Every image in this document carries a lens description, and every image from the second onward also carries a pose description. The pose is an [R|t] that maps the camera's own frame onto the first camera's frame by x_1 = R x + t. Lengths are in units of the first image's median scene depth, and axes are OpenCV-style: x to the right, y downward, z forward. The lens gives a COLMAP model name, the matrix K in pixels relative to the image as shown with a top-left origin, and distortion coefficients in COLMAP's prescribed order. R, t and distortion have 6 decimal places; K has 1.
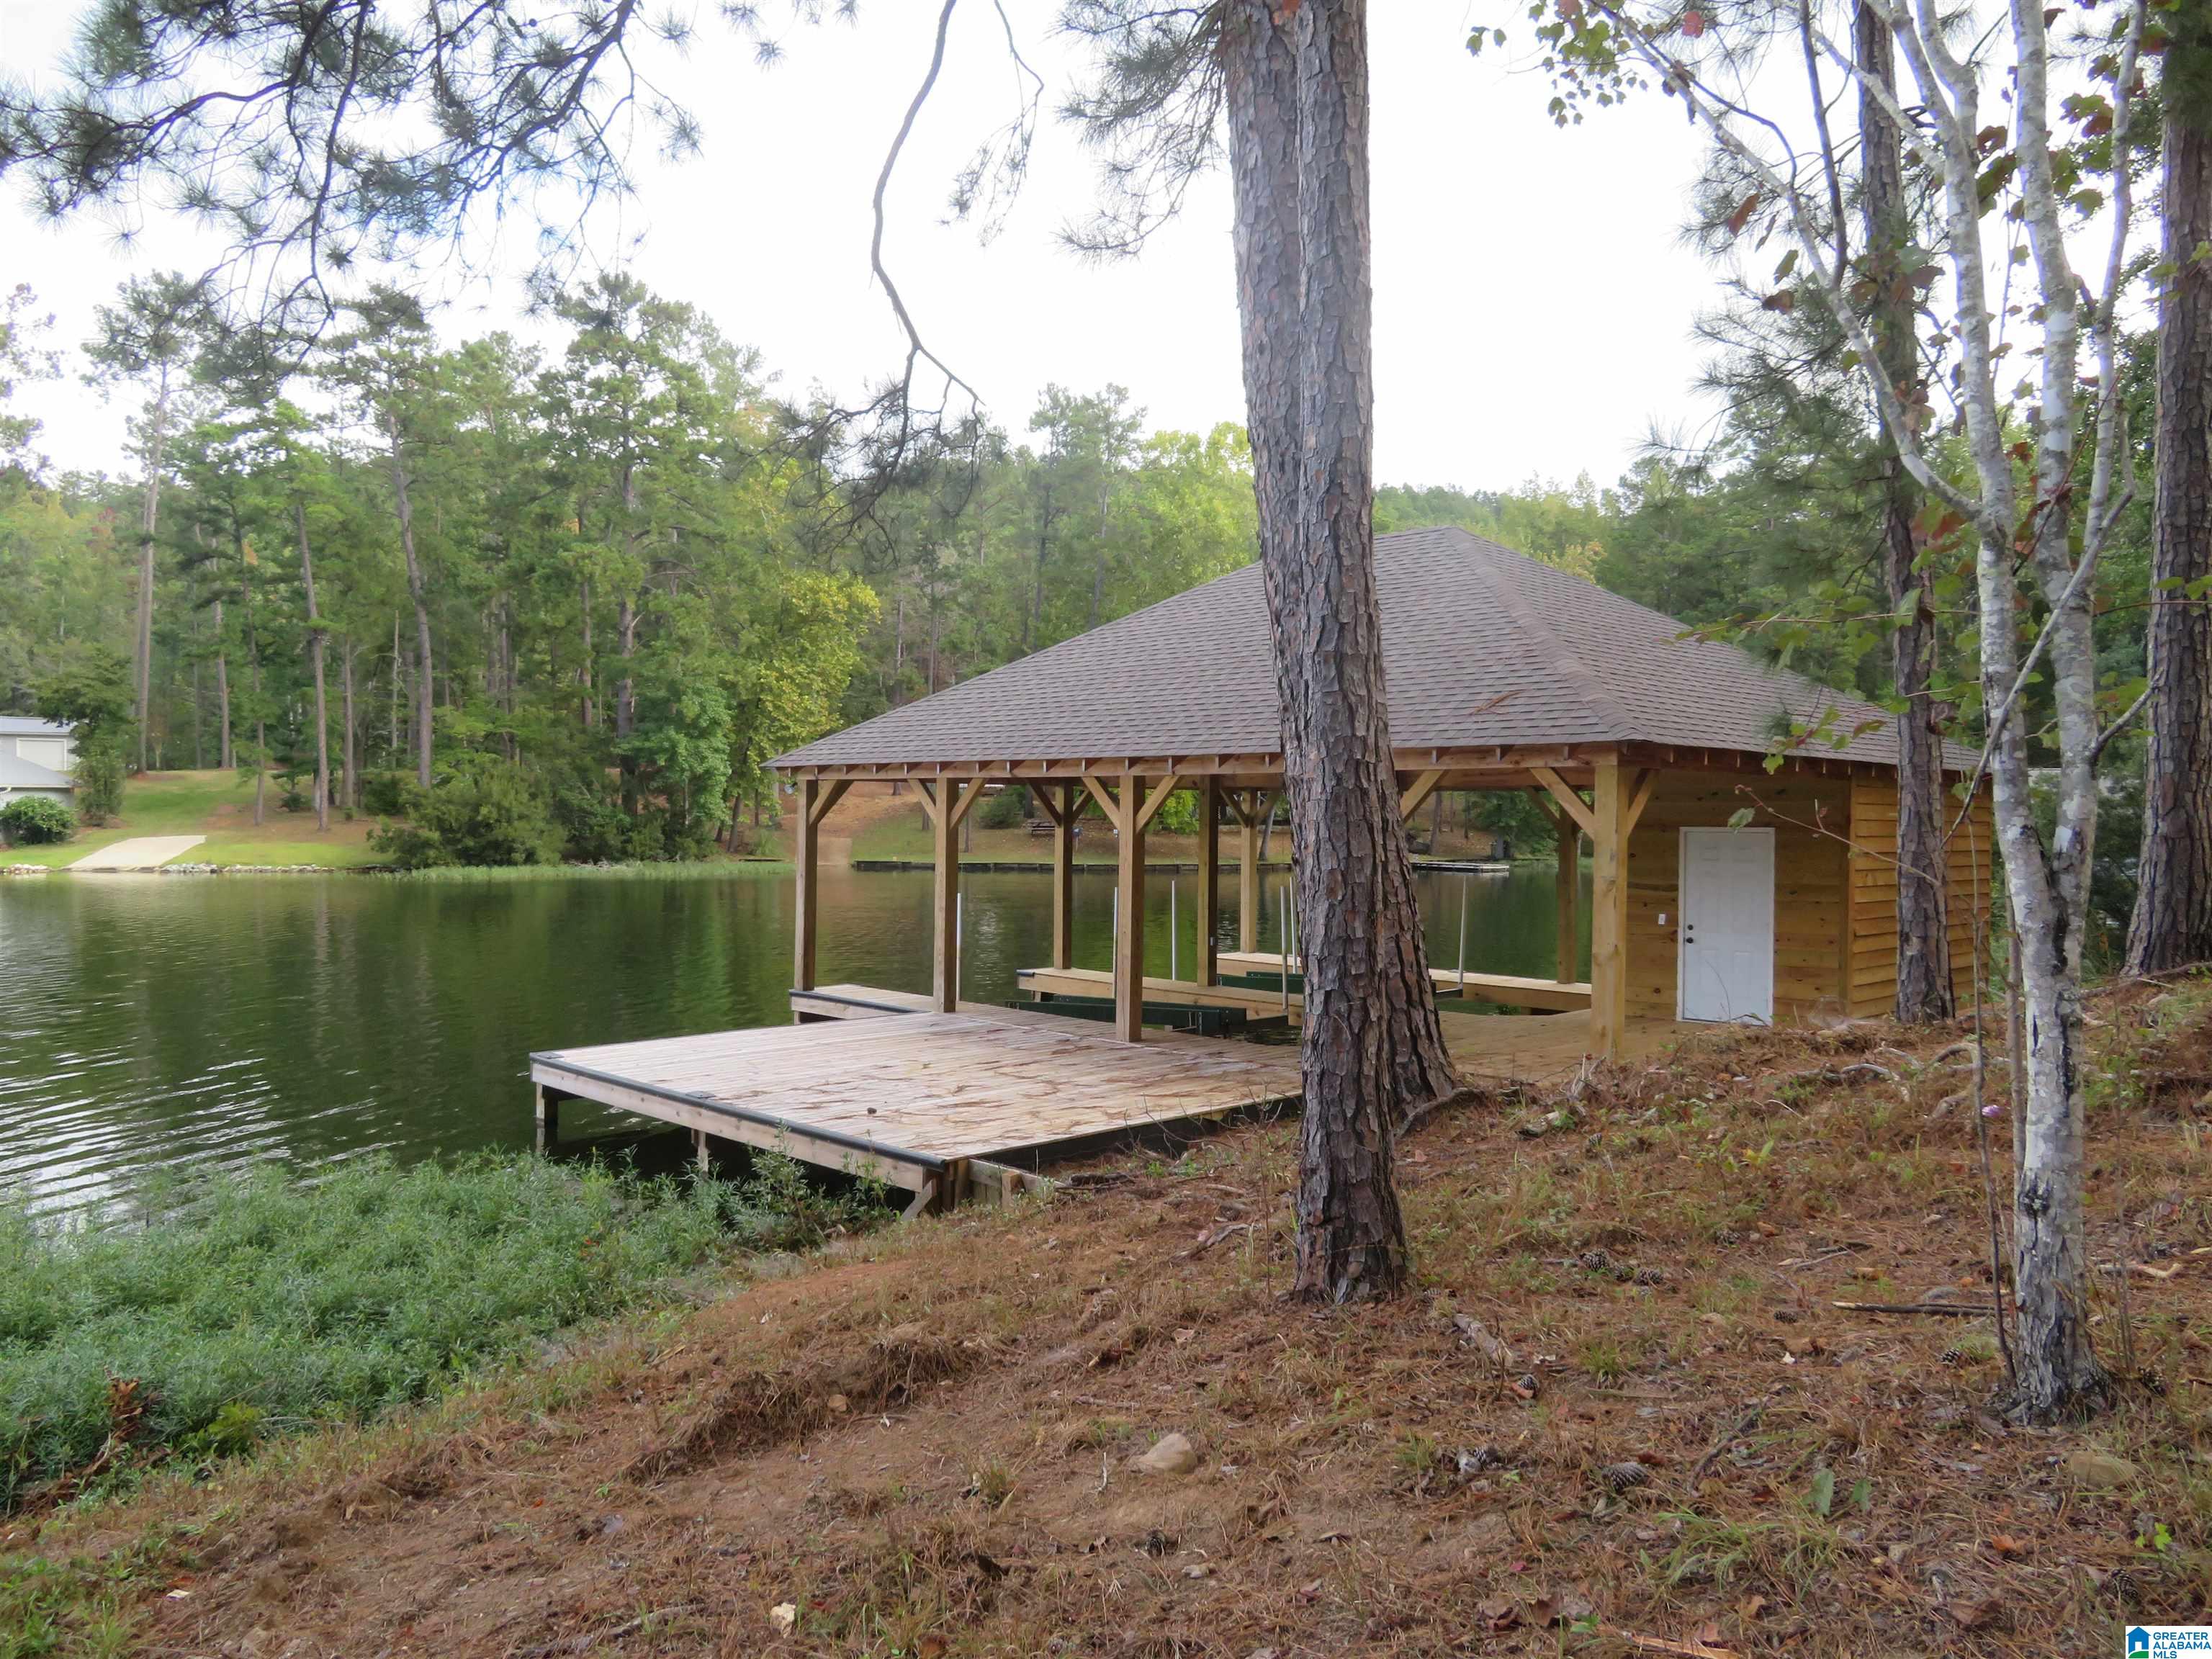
lens RADIAL K [[1584.4, 0, 1105.0], [0, 1584.4, 807.4], [0, 0, 1]] dist [-0.001003, 0.000412]
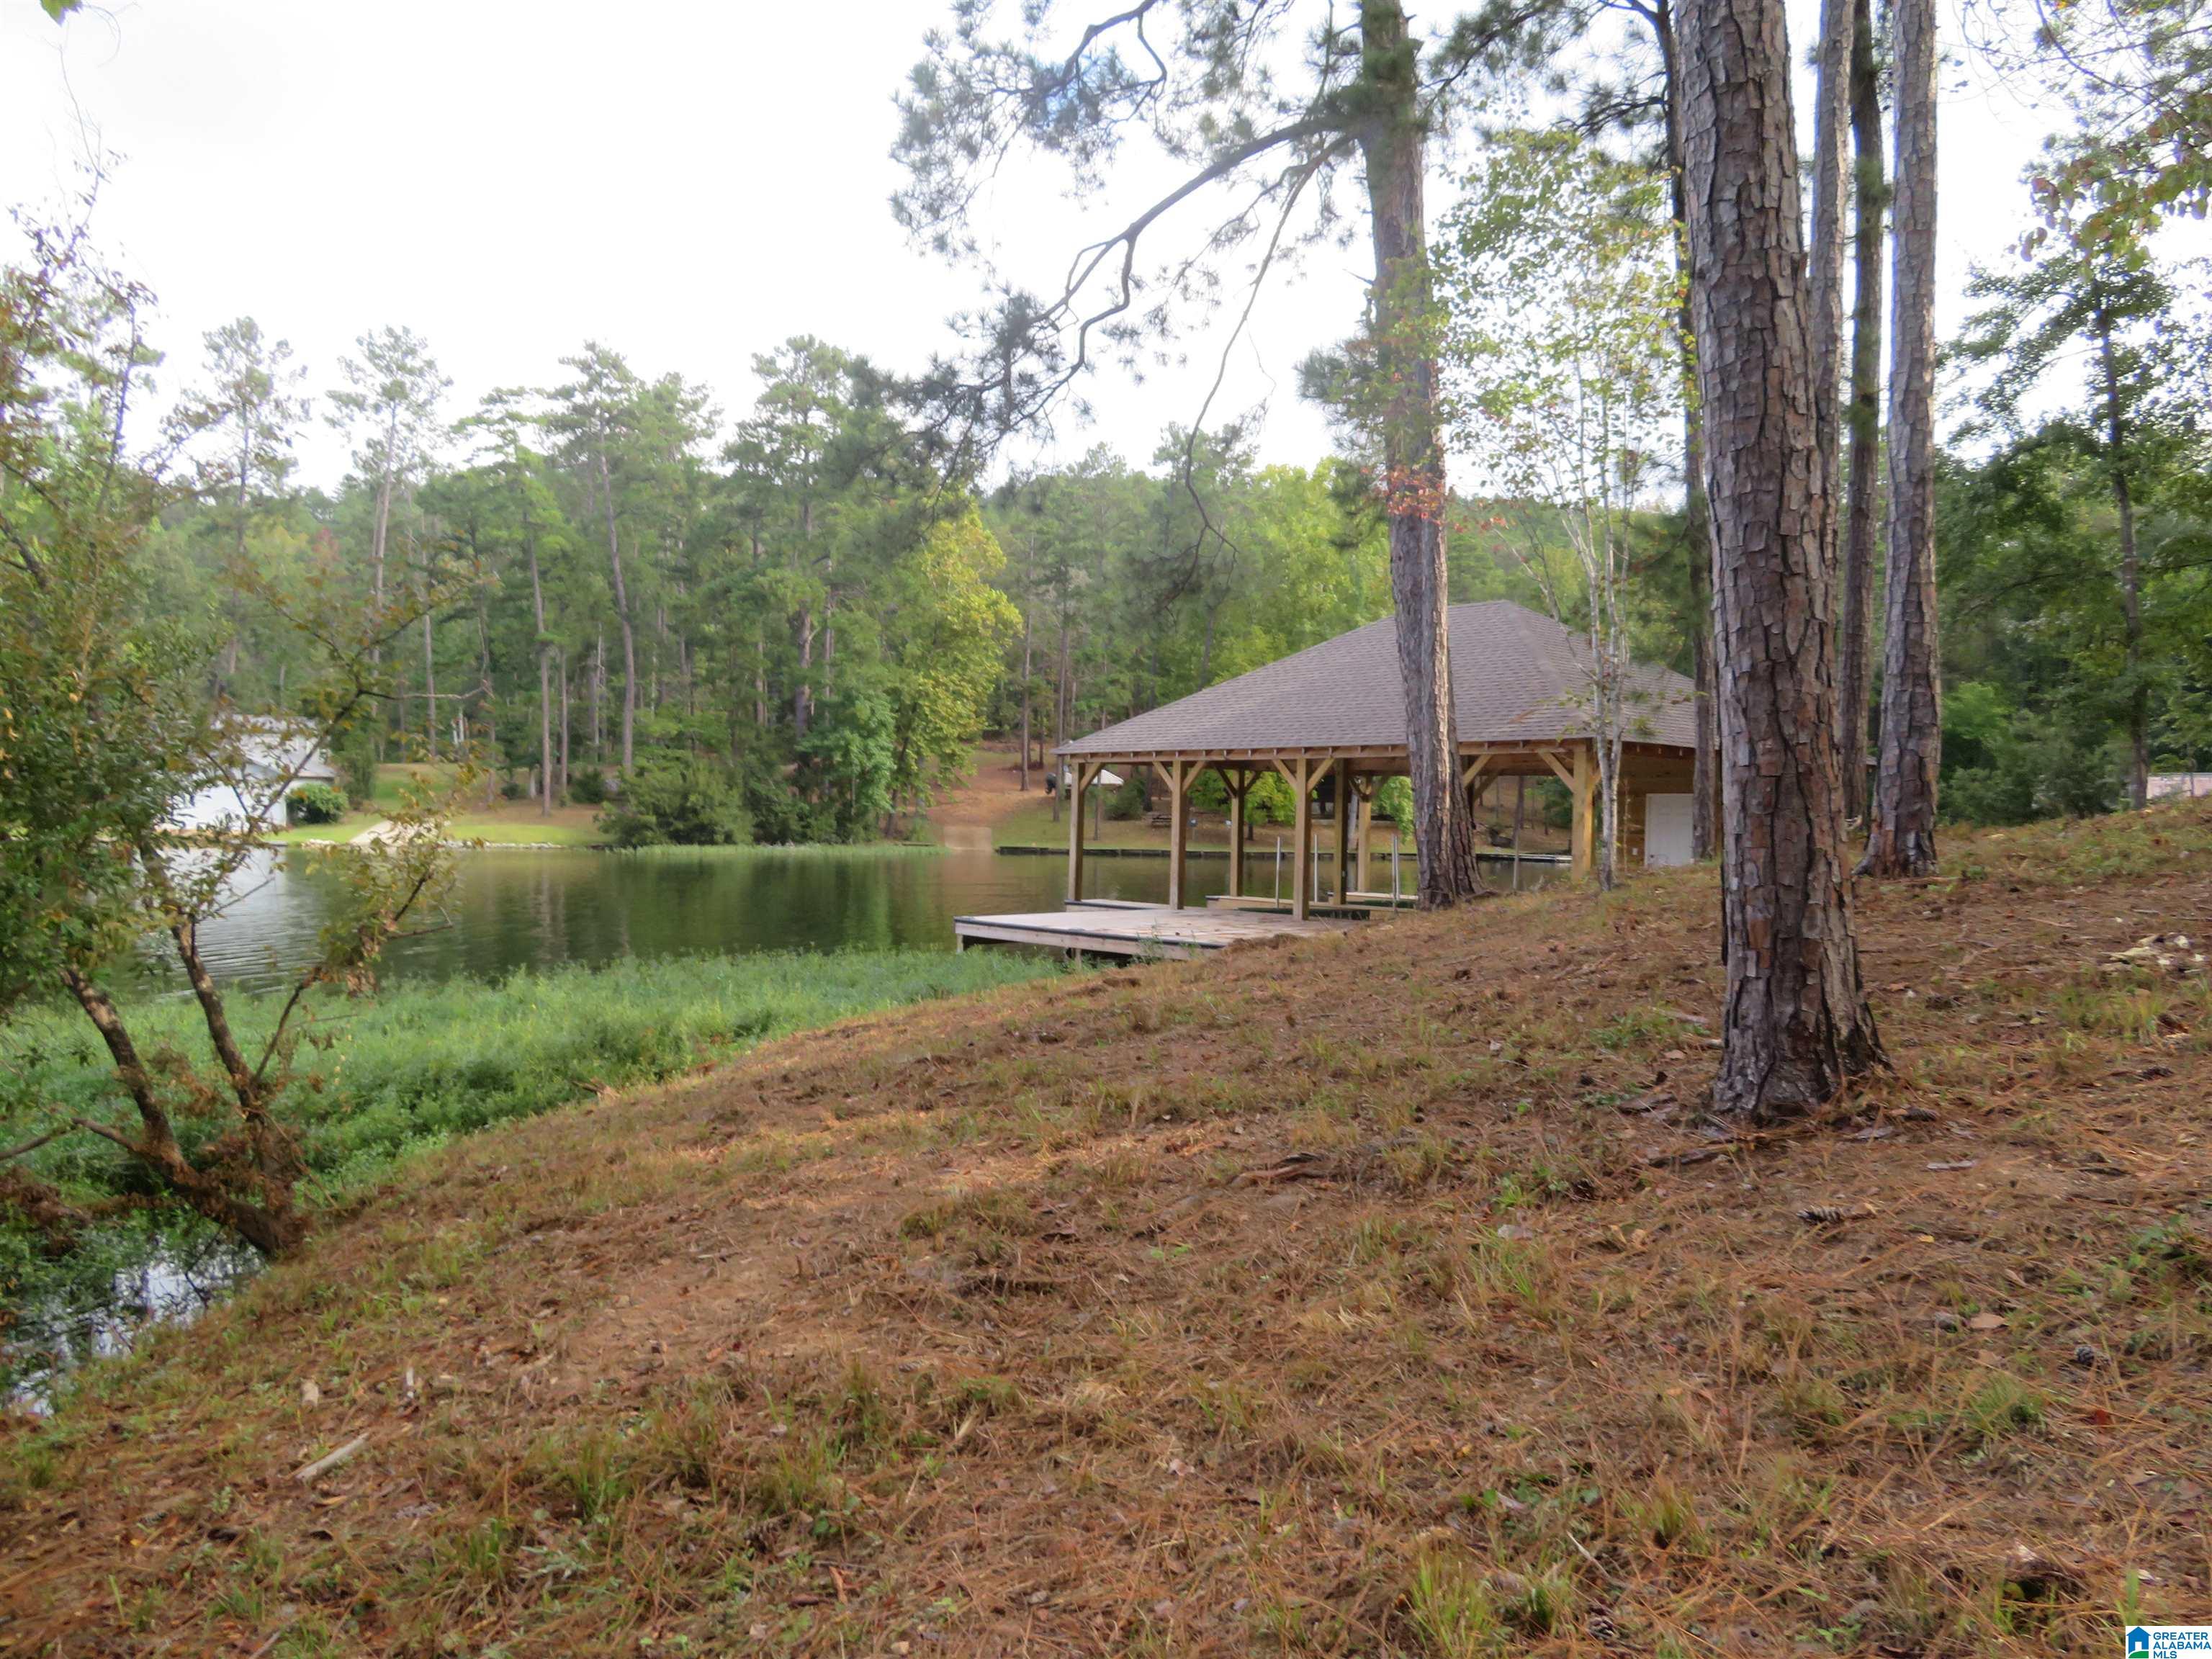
lens RADIAL K [[1600.1, 0, 1106.0], [0, 1600.1, 829.5], [0, 0, 1]] dist [-0.002797, -0.001042]
pose [[0.998641, 0.009115, -0.051321, -0.023337], [-0.008535, 0.999897, 0.011510, 0.008172], [0.051421, -0.011056, 0.998616, -0.151849]]
